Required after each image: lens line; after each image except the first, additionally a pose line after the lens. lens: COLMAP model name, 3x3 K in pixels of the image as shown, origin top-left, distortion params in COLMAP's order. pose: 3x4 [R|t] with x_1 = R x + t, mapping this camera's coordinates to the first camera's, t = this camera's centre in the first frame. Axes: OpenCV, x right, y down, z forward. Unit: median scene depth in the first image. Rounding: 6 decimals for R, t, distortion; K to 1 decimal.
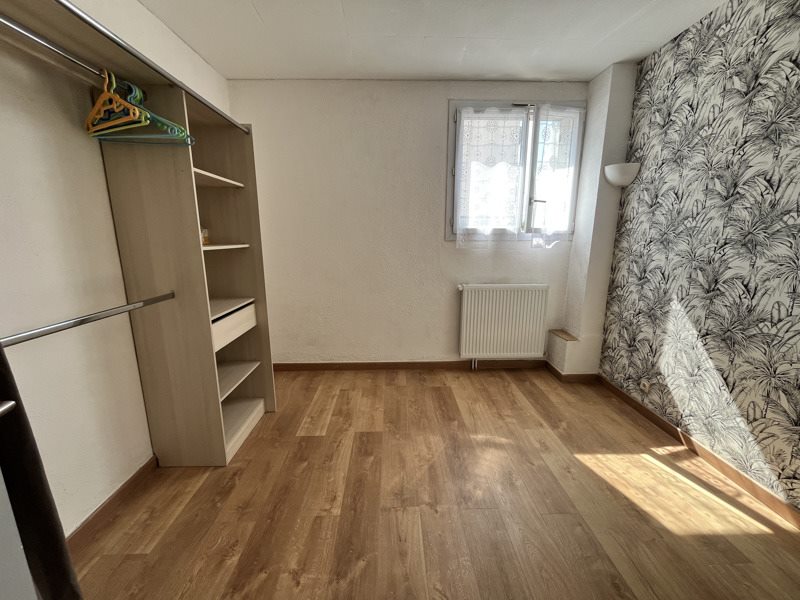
lens RADIAL K [[325.1, 0, 399.9], [0, 325.1, 300.1], [0, 0, 1]] dist [-0.002862, 0.000102]
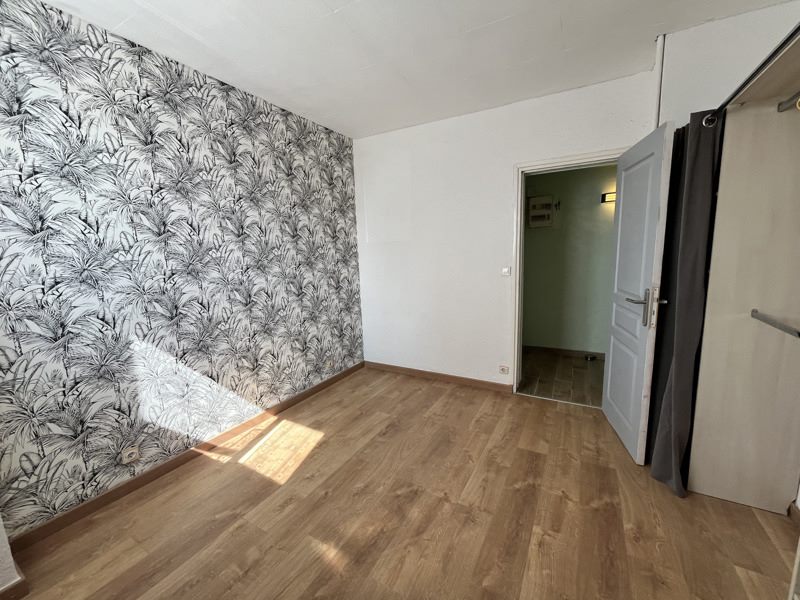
lens RADIAL K [[325.1, 0, 401.4], [0, 325.1, 298.7], [0, 0, 1]] dist [-0.002862, 0.000102]
pose [[-0.854097, -0.050206, 0.517684, -0.270529], [0.134776, 0.939968, 0.313520, -0.333330], [-0.502347, 0.337548, -0.796058, 1.493766]]
